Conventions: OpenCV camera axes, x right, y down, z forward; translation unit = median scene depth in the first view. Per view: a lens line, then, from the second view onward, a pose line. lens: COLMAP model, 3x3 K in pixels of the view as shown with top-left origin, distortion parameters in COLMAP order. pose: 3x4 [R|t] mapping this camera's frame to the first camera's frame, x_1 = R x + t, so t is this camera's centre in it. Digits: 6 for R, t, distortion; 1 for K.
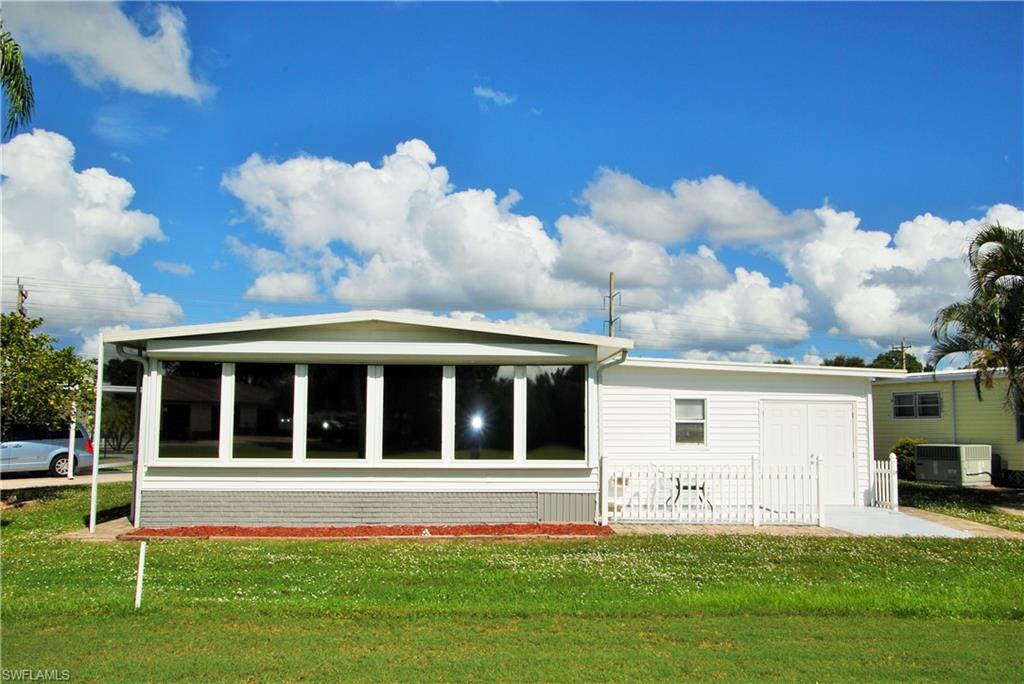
lens RADIAL K [[826.2, 0, 512.0], [0, 826.2, 342.0], [0, 0, 1]] dist [-0.007169, 0.000101]
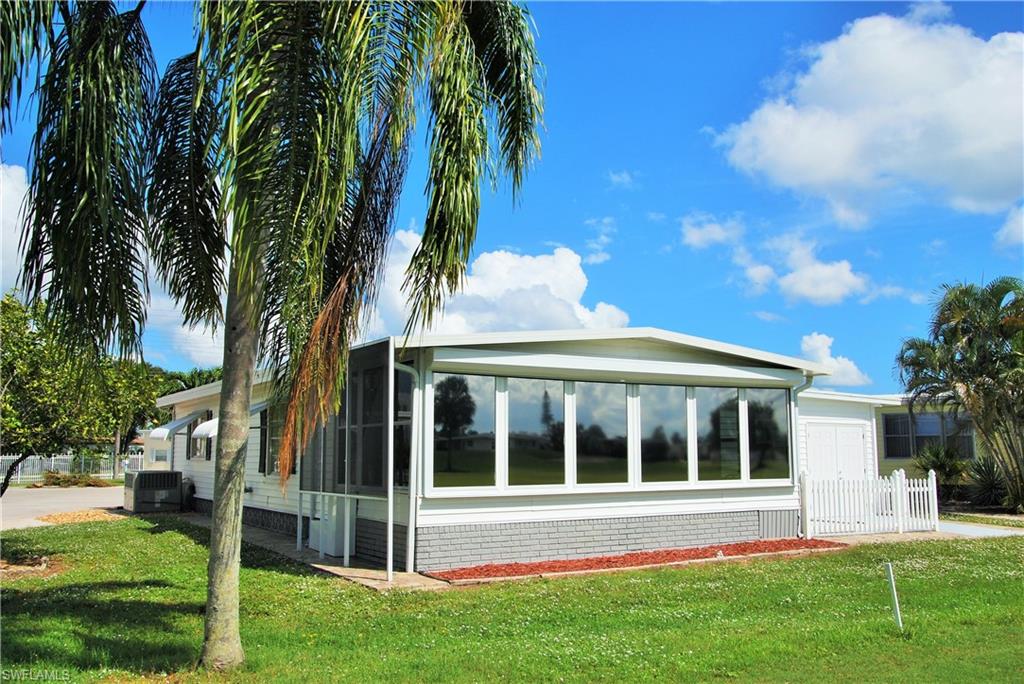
lens RADIAL K [[900.5, 0, 512.0], [0, 900.5, 342.0], [0, 0, 1]] dist [0.004644, 0.005663]
pose [[0.877382, 0.048765, 0.477308, -0.791362], [-0.039137, 0.998780, -0.030100, 0.016702], [-0.478193, 0.007729, 0.878221, 0.153263]]
